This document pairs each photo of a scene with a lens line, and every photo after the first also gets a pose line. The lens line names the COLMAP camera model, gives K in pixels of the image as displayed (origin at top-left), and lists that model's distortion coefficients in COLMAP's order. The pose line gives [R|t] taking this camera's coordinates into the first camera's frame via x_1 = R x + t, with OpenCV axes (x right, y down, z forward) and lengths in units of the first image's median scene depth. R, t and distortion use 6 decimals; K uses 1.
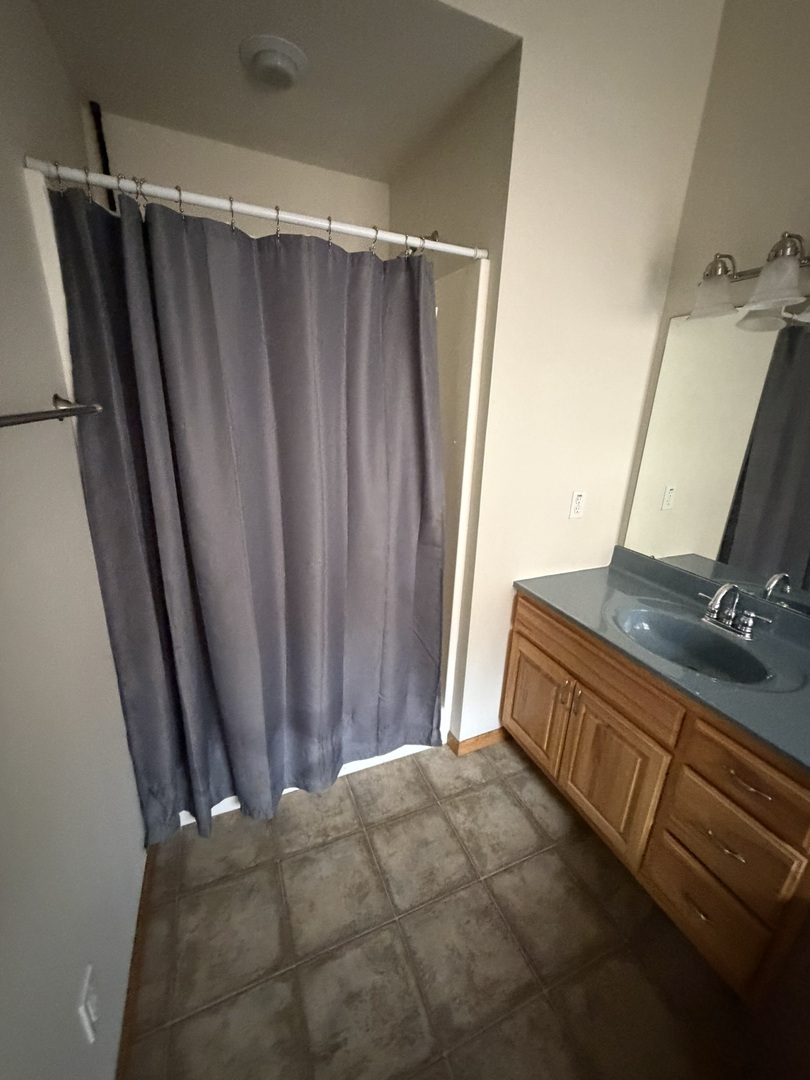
lens RADIAL K [[429.0, 0, 405.4], [0, 429.0, 537.5], [0, 0, 1]] dist [-0.002166, 0.000233]
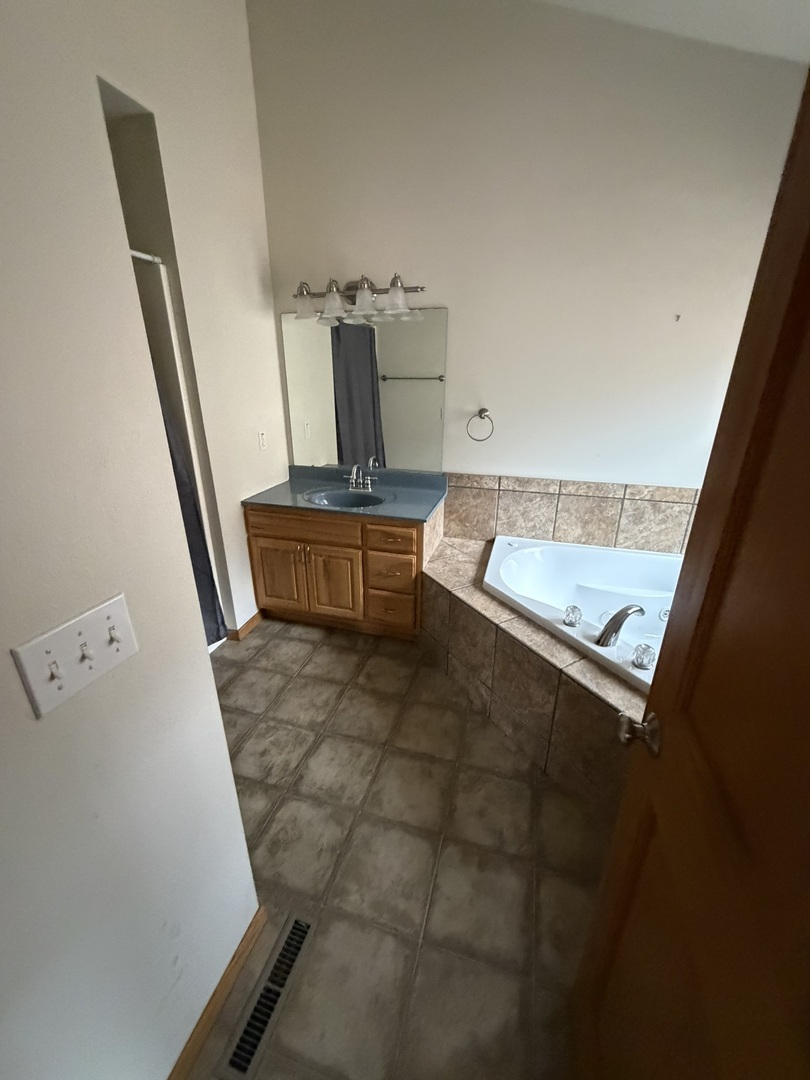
lens RADIAL K [[429.0, 0, 404.6], [0, 429.0, 541.4], [0, 0, 1]] dist [-0.002166, 0.000233]
pose [[0.636417, -0.312635, 0.705147, -0.502814], [0.252551, 0.948245, 0.192481, 0.105227], [-0.728829, 0.055587, 0.682436, -0.397977]]
